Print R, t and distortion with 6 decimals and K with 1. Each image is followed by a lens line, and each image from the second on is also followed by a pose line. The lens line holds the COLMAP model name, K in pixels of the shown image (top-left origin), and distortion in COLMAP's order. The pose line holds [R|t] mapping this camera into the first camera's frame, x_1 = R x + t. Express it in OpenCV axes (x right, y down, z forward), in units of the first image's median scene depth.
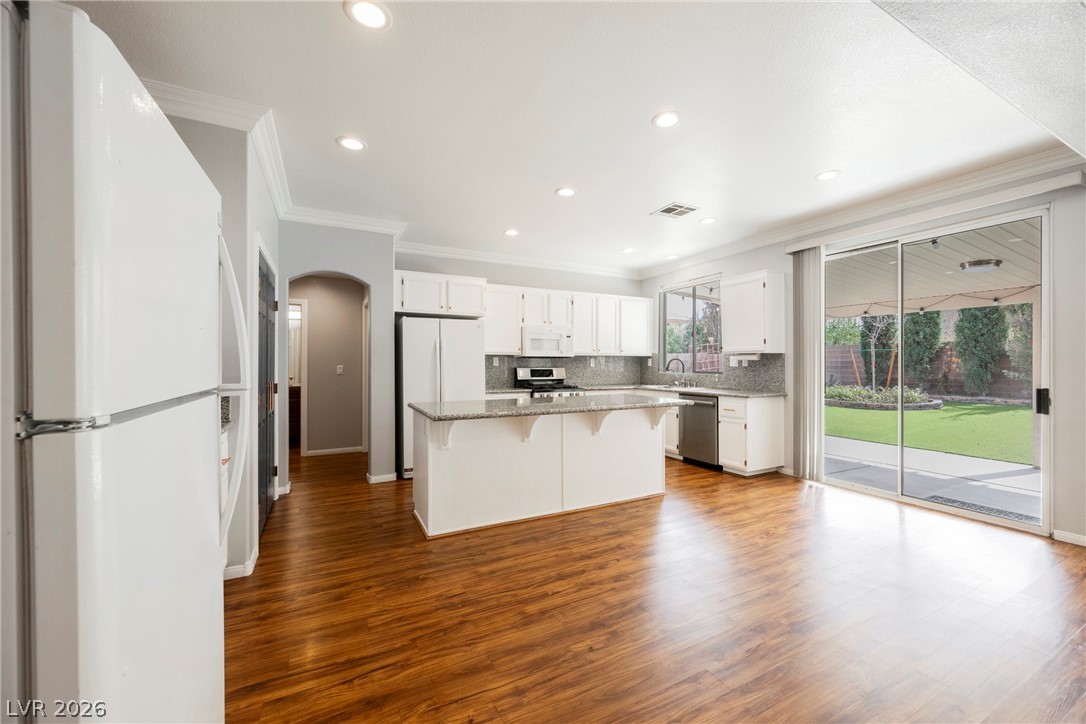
lens RADIAL K [[424.5, 0, 544.5], [0, 424.5, 363.8], [0, 0, 1]] dist [0.000678, 0.000027]
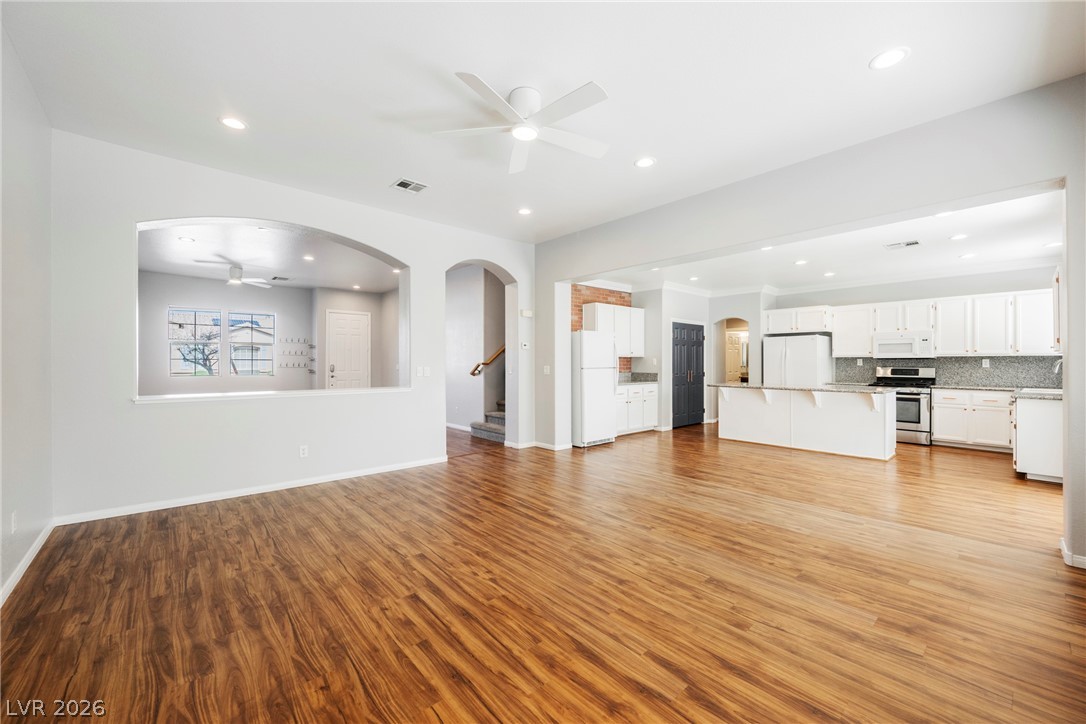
lens RADIAL K [[424.5, 0, 544.5], [0, 424.5, 363.8], [0, 0, 1]] dist [0.000678, 0.000027]
pose [[0.249593, 0.003045, -0.968346, 1.086301], [-0.002485, 0.999994, 0.002504, -0.001564], [0.968348, 0.001781, 0.249599, -0.318032]]
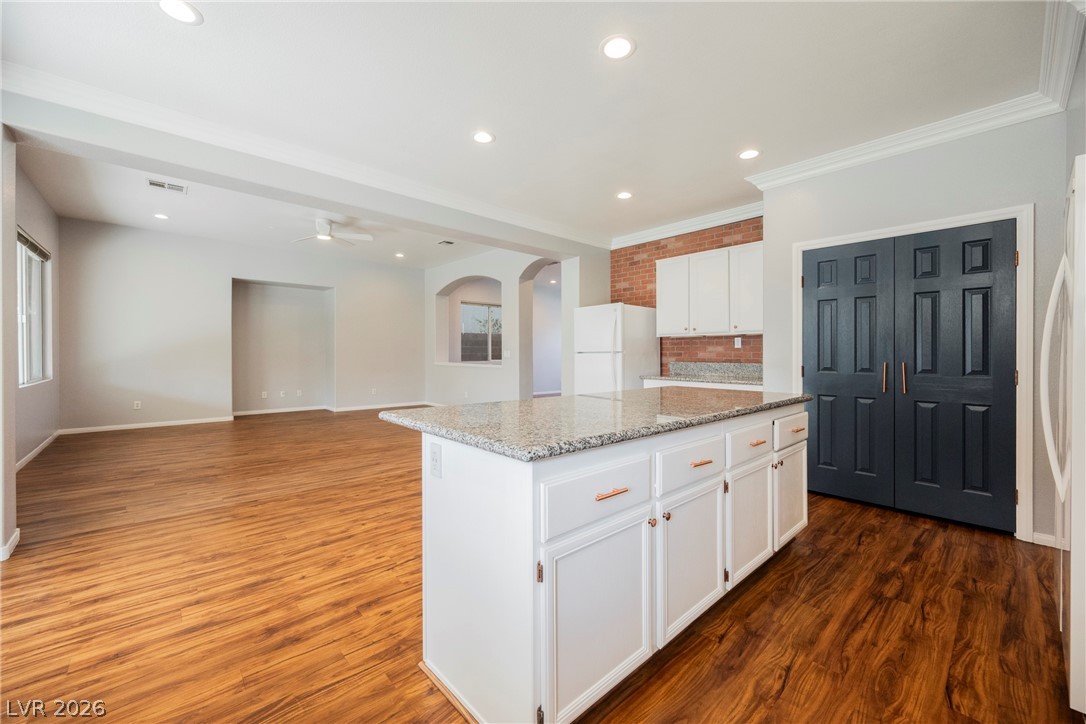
lens RADIAL K [[433.9, 0, 546.8], [0, 433.9, 357.9], [0, 0, 1]] dist [0.015836, 0.000033]
pose [[-0.962302, -0.000371, -0.271982, 0.238481], [-0.003040, 0.999951, 0.009392, 0.017793], [0.271965, 0.009864, -0.962257, 1.181202]]
